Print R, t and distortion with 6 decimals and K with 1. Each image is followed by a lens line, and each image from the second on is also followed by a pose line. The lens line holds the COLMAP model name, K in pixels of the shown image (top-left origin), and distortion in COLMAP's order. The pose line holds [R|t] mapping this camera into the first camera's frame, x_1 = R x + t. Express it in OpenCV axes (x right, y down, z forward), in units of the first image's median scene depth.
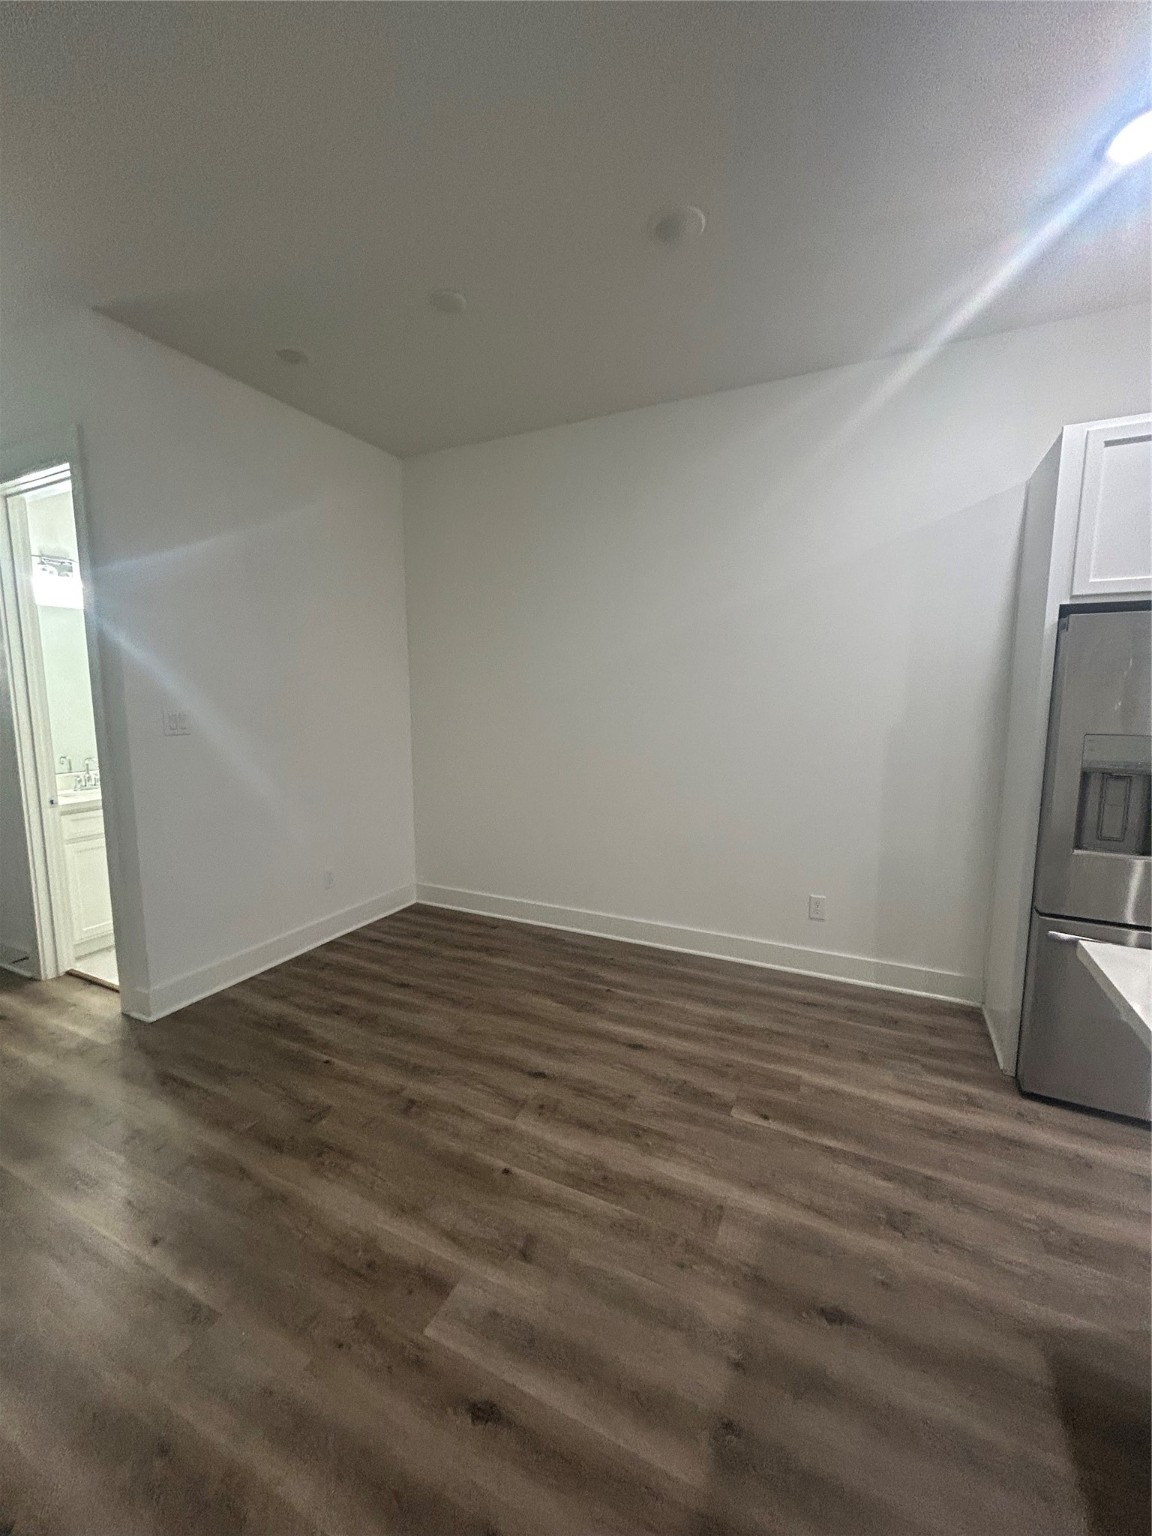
lens RADIAL K [[616.5, 0, 577.1], [0, 616.5, 768.0], [0, 0, 1]] dist [-0.001336, 0.000526]
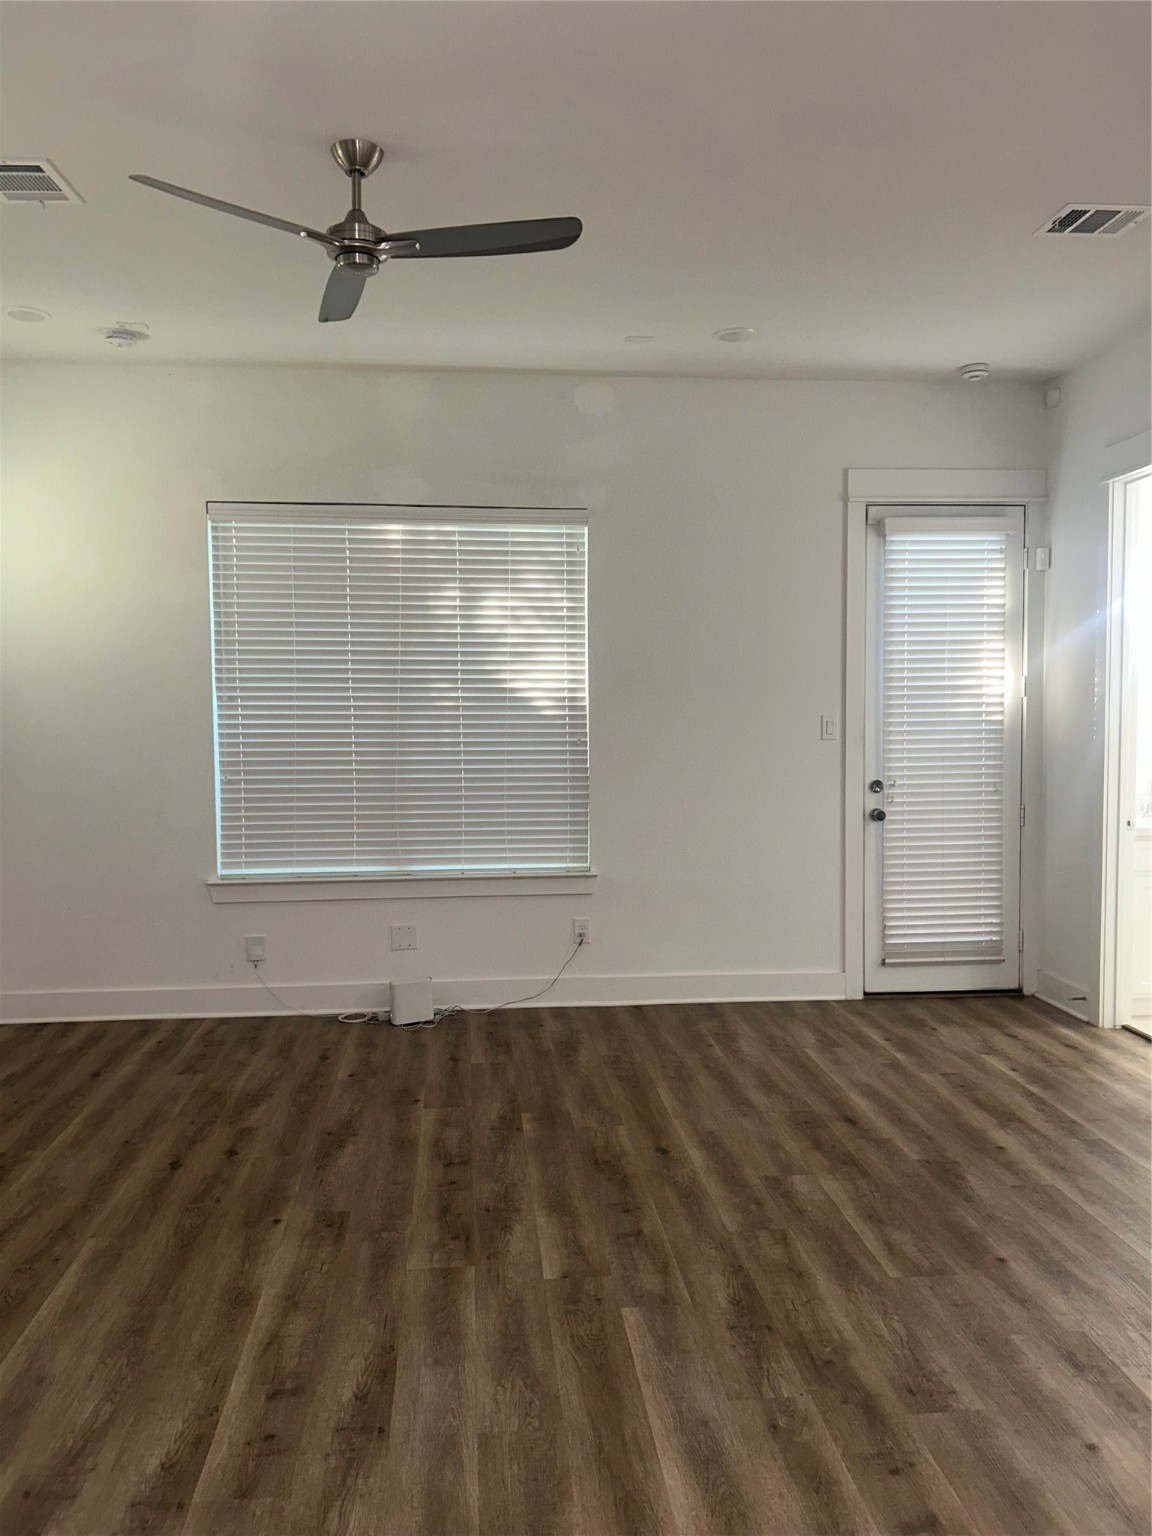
lens RADIAL K [[1152.6, 0, 574.5], [0, 1152.6, 769.7], [0, 0, 1]] dist [0.060118, -0.075700]
pose [[0.517005, 0.044047, -0.854848, 0.195688], [-0.100853, 0.994854, -0.009734, 0.106074], [0.850020, 0.091246, 0.518787, -0.739046]]
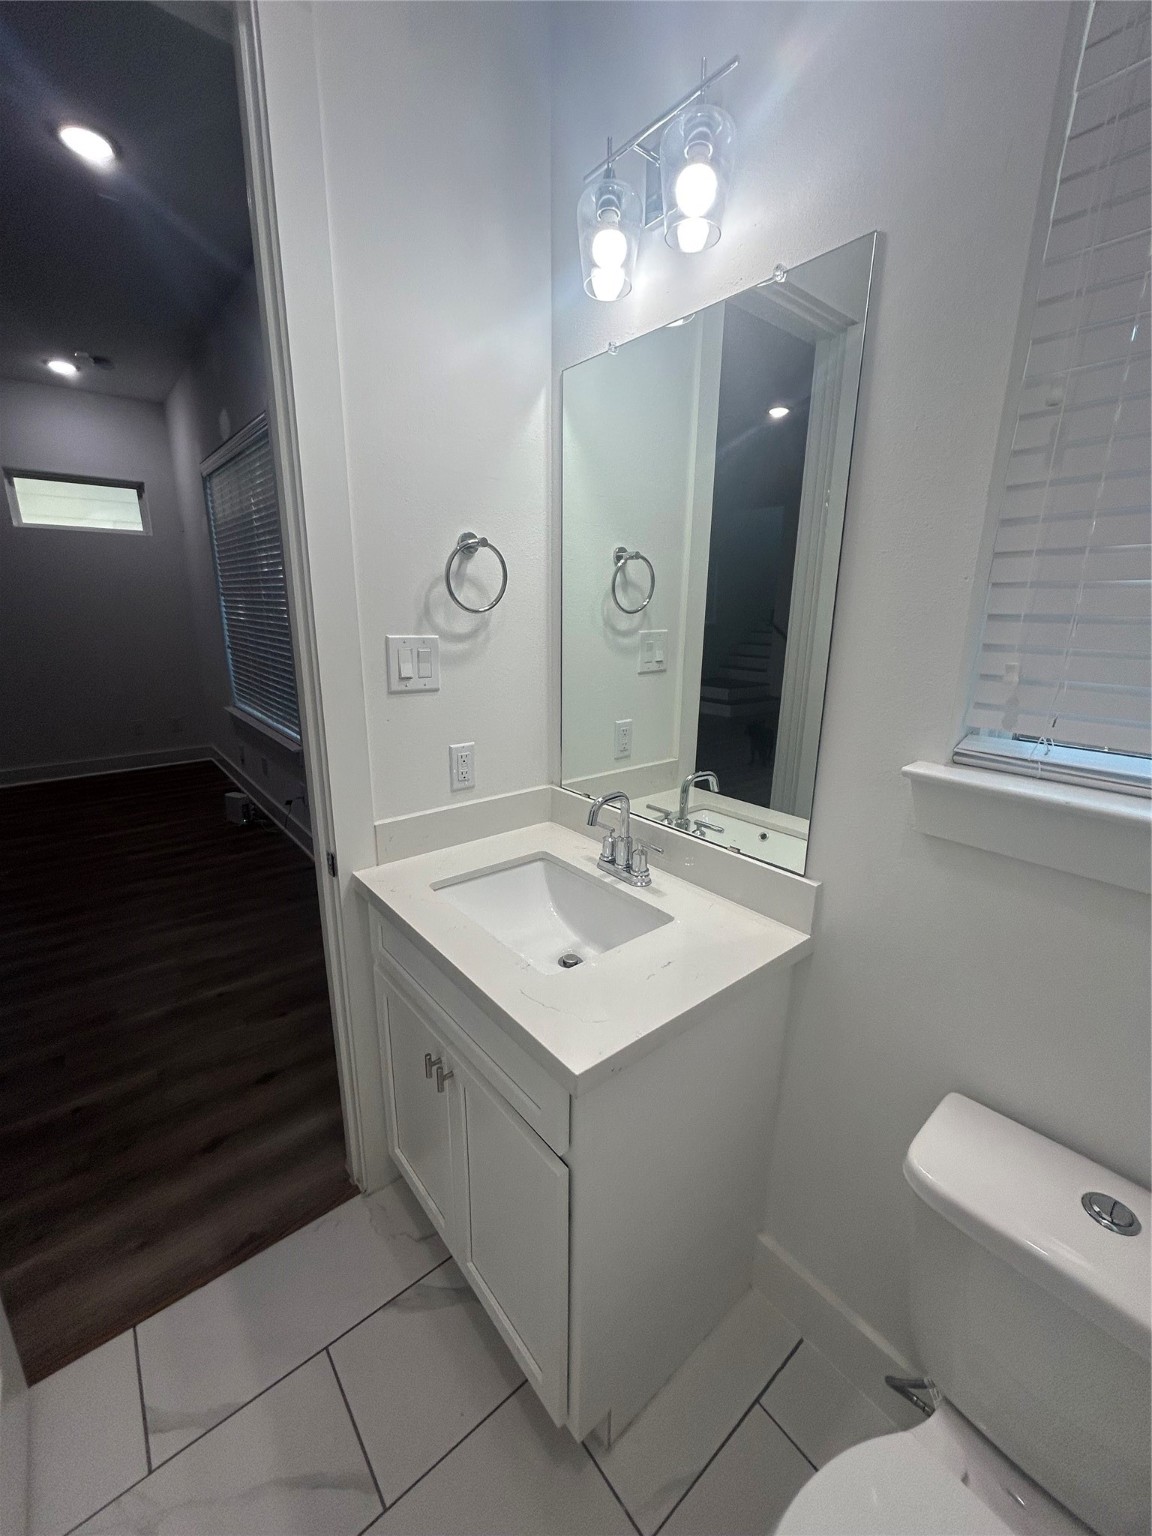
lens RADIAL K [[616.5, 0, 577.1], [0, 616.5, 768.0], [0, 0, 1]] dist [-0.001336, 0.000526]
pose [[-0.413940, 0.231009, -0.880505, -0.812688], [-0.123058, 0.944185, 0.305567, -0.223279], [0.901948, 0.234840, -0.362409, 1.856255]]
